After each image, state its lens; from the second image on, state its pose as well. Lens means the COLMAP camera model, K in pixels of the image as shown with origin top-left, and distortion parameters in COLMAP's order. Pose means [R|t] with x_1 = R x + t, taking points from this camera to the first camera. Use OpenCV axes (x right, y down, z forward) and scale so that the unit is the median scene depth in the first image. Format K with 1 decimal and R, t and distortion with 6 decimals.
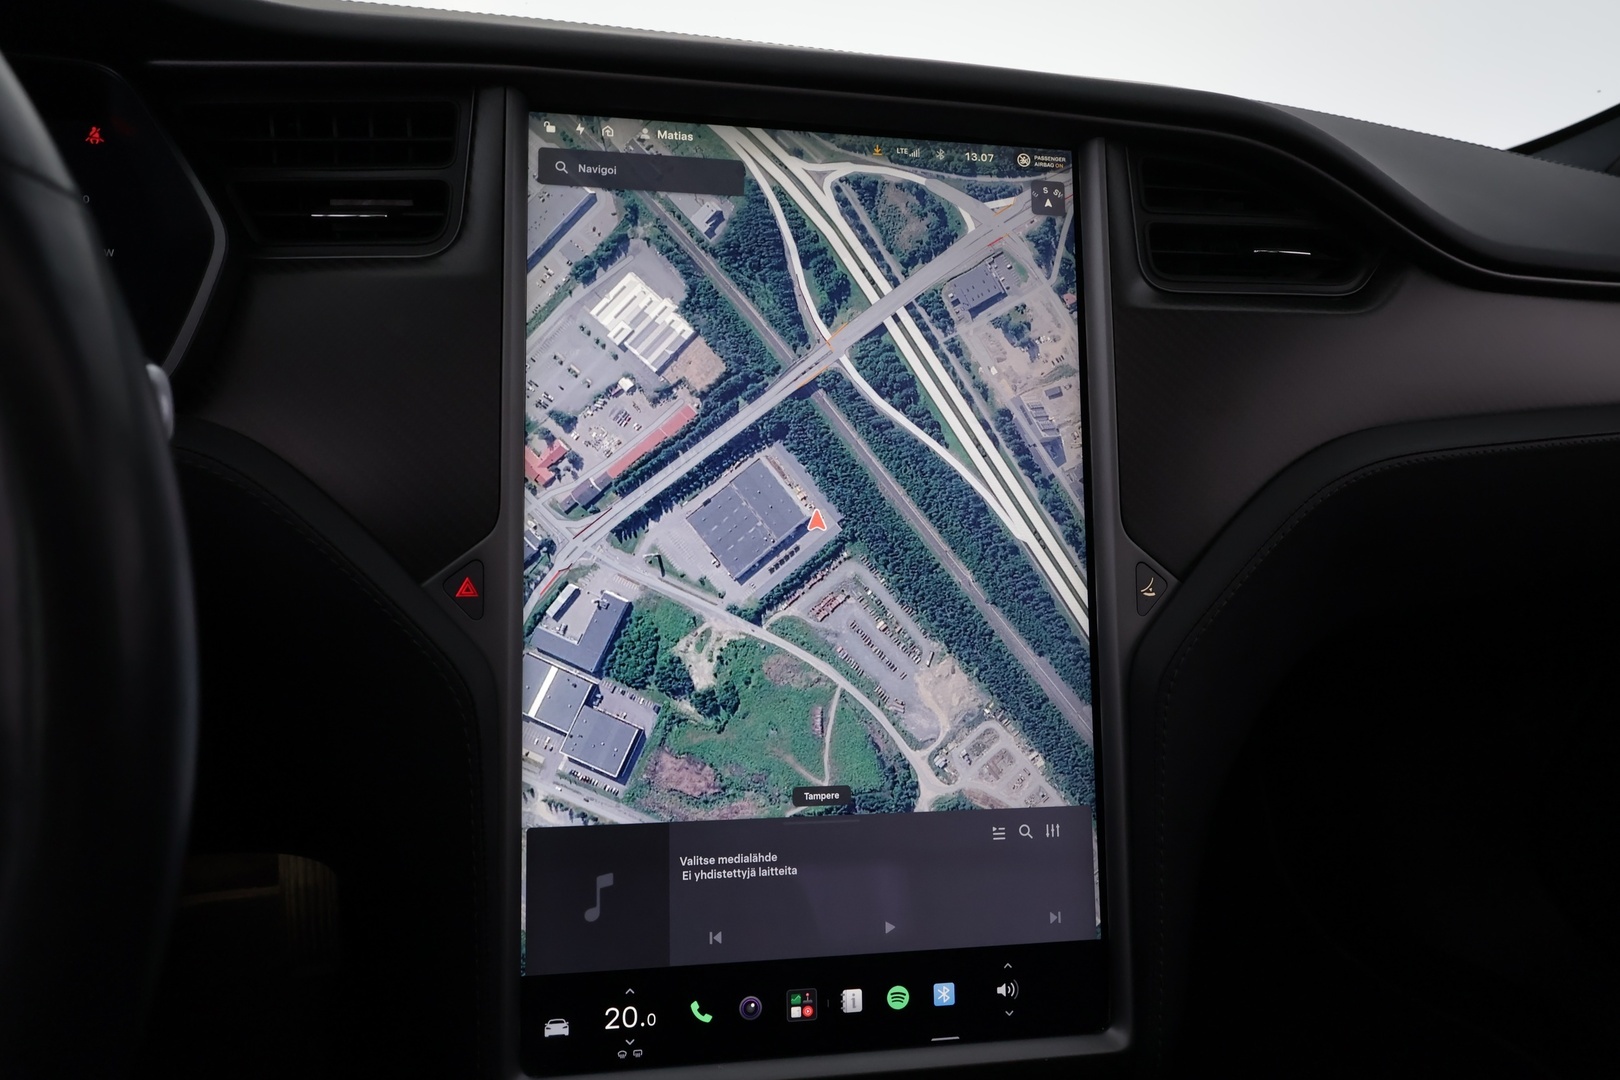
lens RADIAL K [[1249.9, 0, 804.0], [0, 1249.9, 518.1], [0, 0, 1]] dist [0.008194, -0.006652]
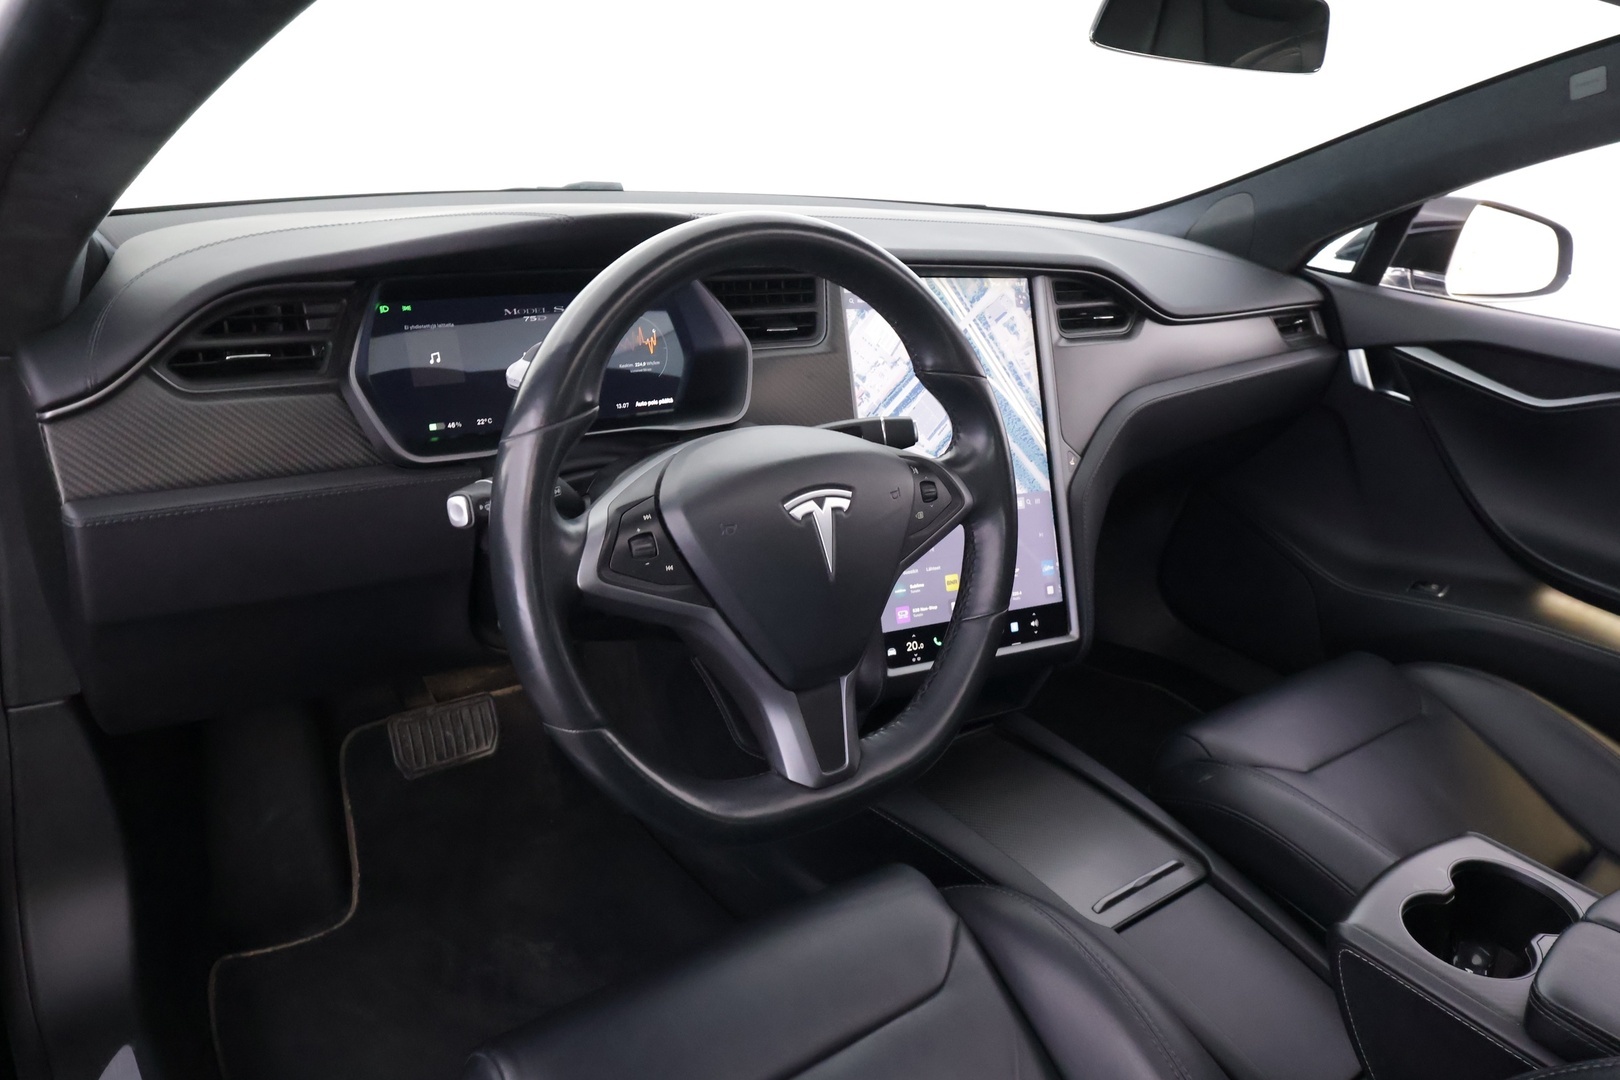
lens RADIAL K [[1167.4, 0, 803.6], [0, 1167.4, 550.6], [0, 0, 1]] dist [-0.004453, 0.008417]
pose [[0.943451, -0.101644, 0.315545, -0.991337], [0.066068, 0.990392, 0.121487, -0.086529], [-0.324861, -0.093770, 0.941102, -1.042984]]
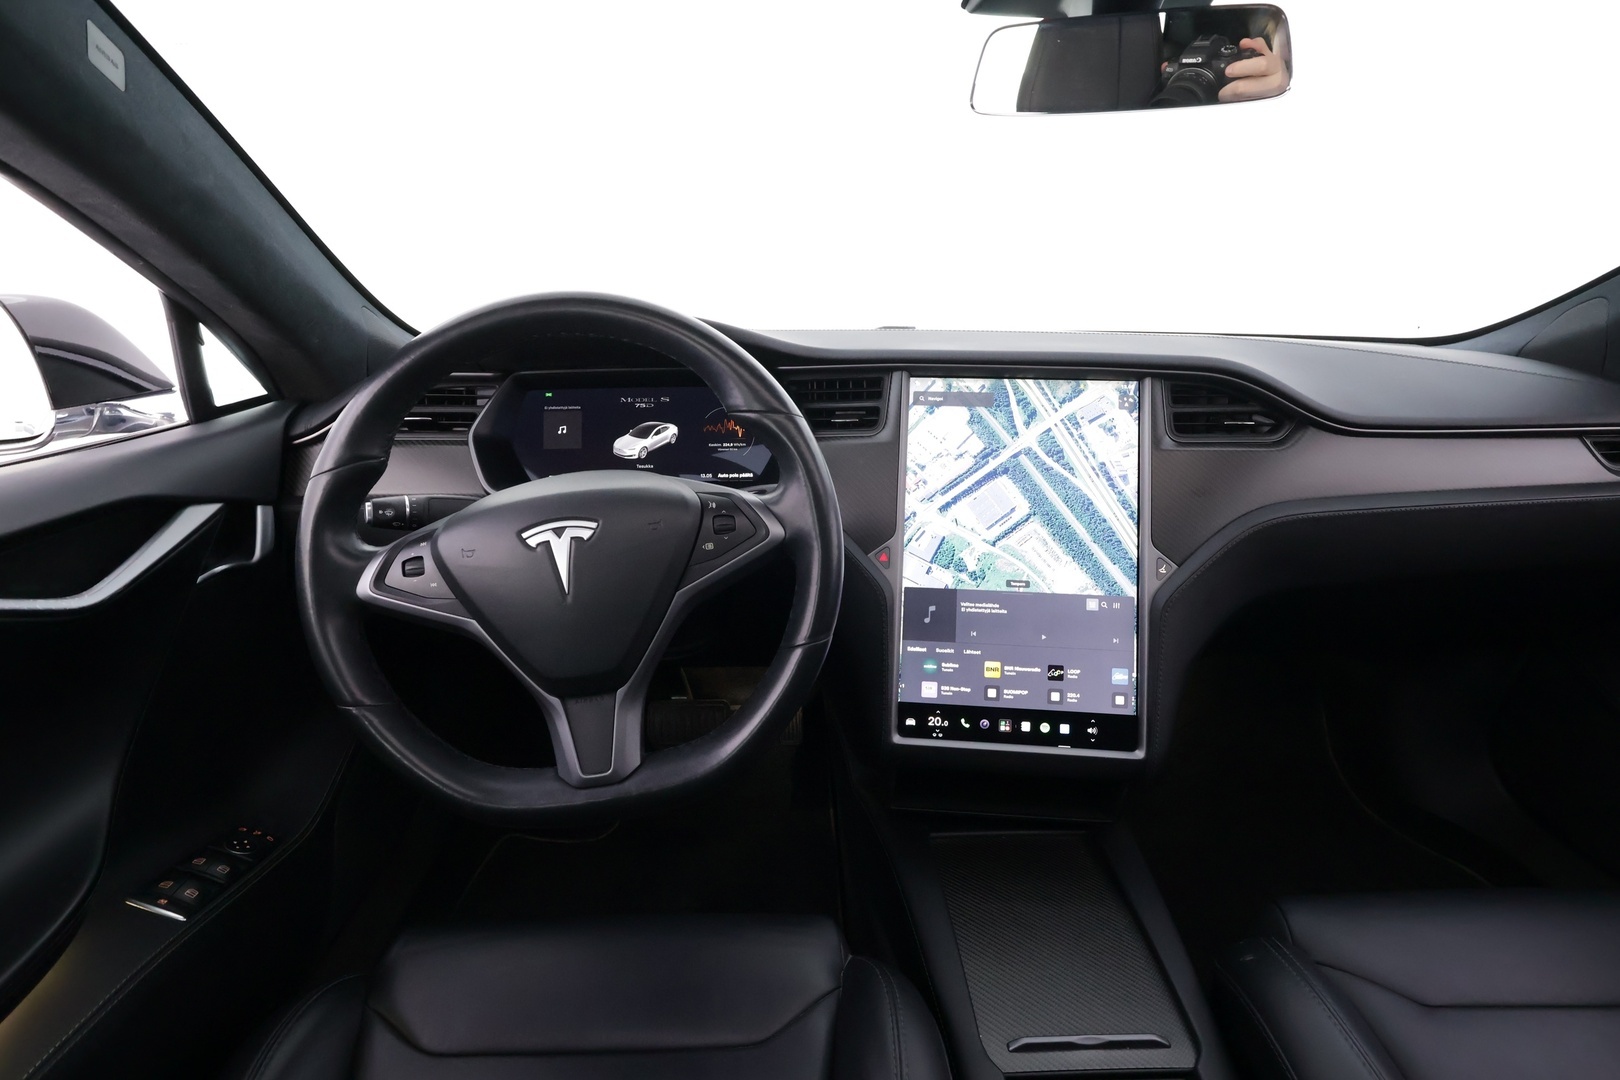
lens RADIAL K [[853.5, 0, 813.0], [0, 853.5, 541.4], [0, 0, 1]] dist [-0.006348, -0.000446]
pose [[0.952938, 0.028752, -0.301800, 0.131400], [-0.029981, 0.999550, 0.000561, 0.022654], [0.301680, 0.008514, 0.953371, -0.740371]]
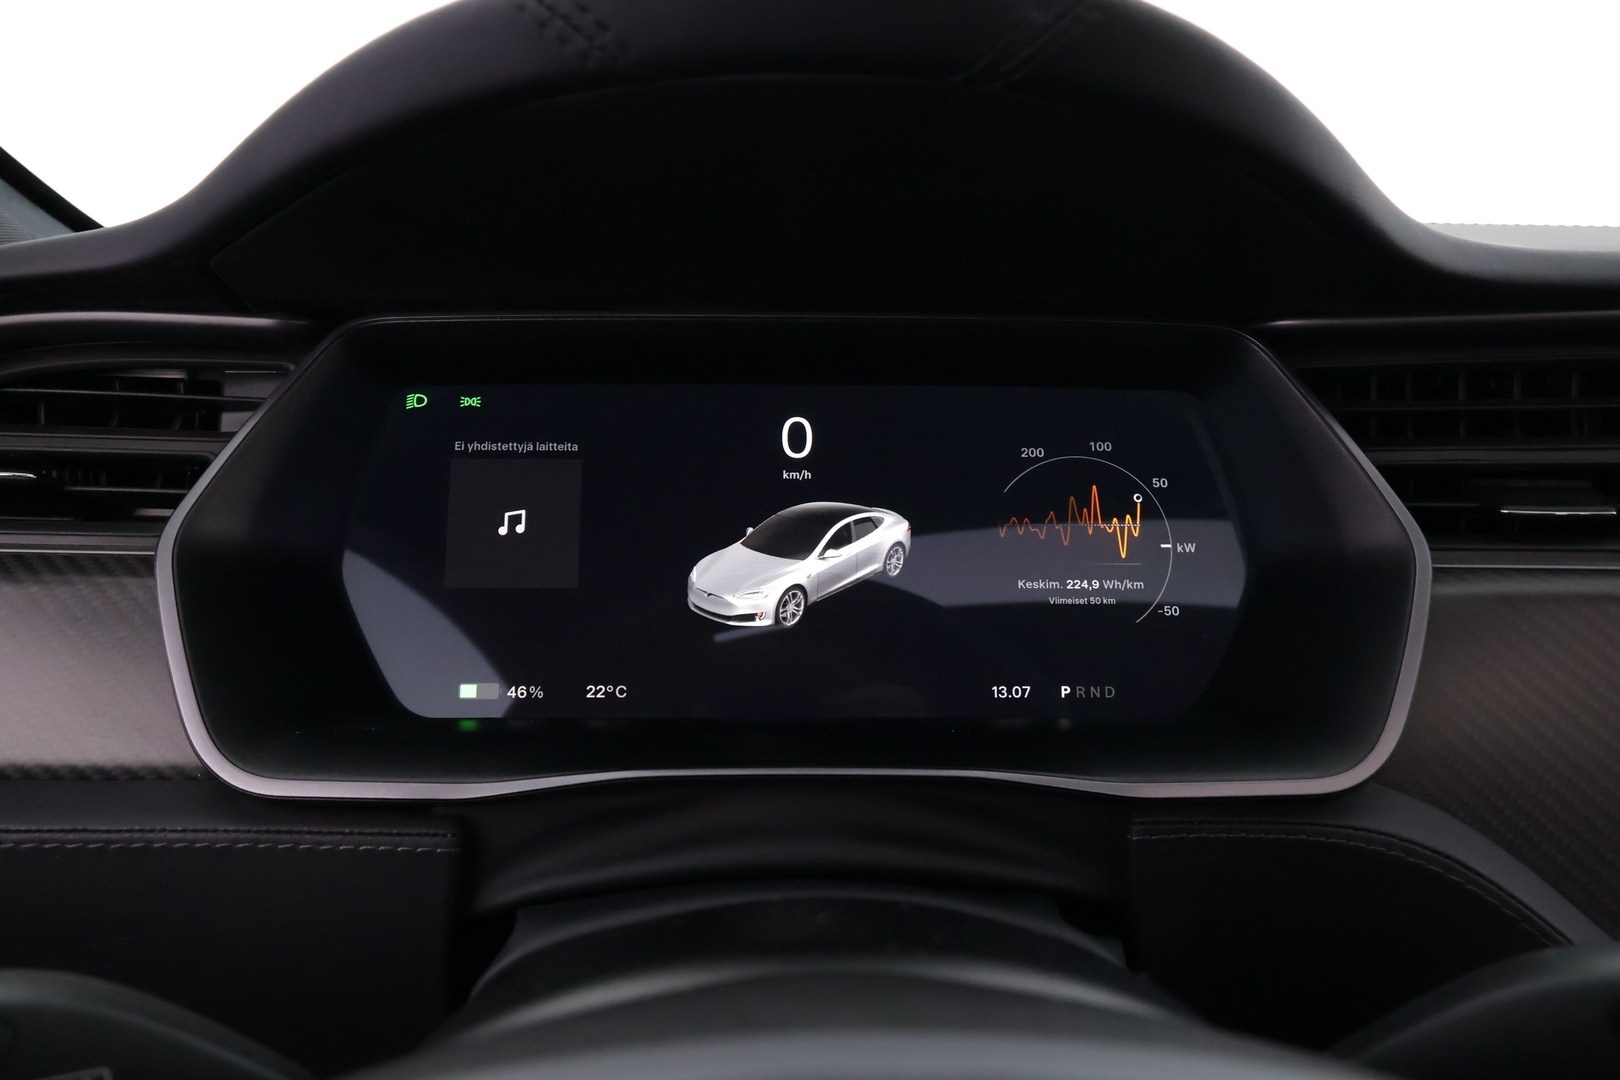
lens RADIAL K [[1167.4, 0, 814.6], [0, 1167.4, 548.2], [0, 0, 1]] dist [-0.004453, 0.008417]
pose [[0.954261, 0.020712, -0.298256, -0.540058], [-0.049213, 0.994871, -0.088369, -0.127586], [0.294897, 0.099005, 0.950386, 0.202337]]
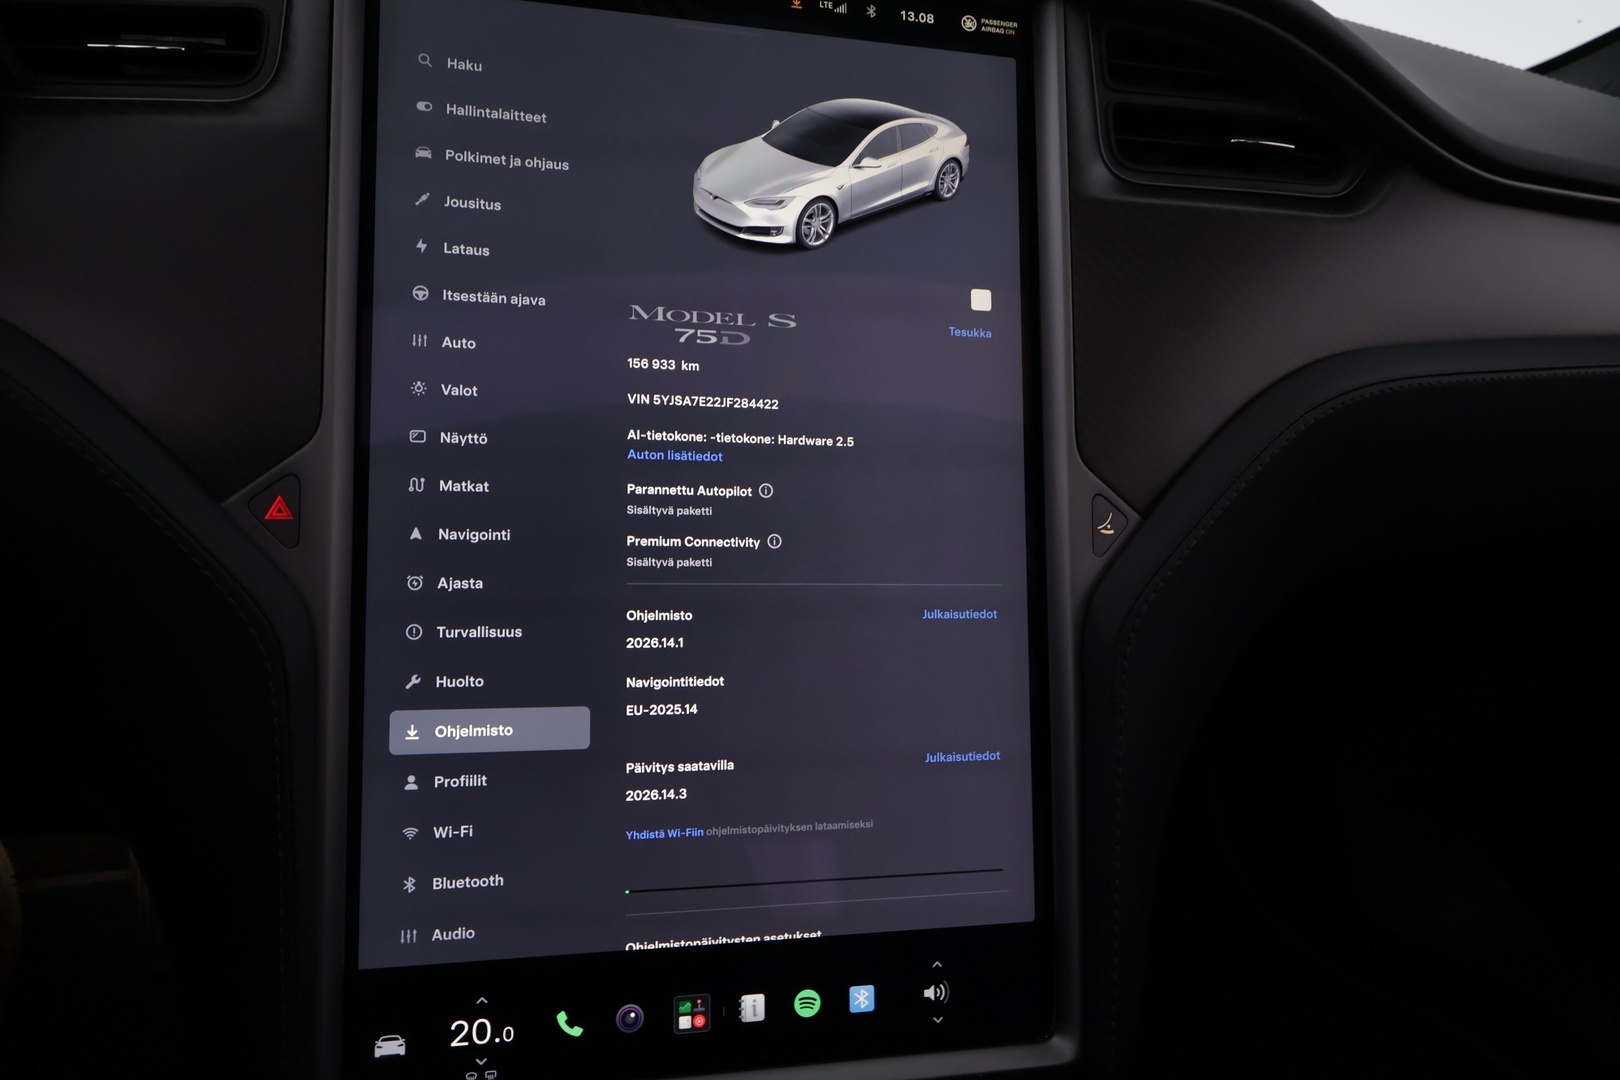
lens RADIAL K [[1249.9, 0, 806.6], [0, 1249.9, 521.4], [0, 0, 1]] dist [0.008194, -0.006652]
pose [[0.998760, 0.010667, 0.048637, 0.028956], [-0.011617, 0.999747, 0.019285, 0.039766], [-0.048419, -0.019826, 0.998630, 0.156113]]
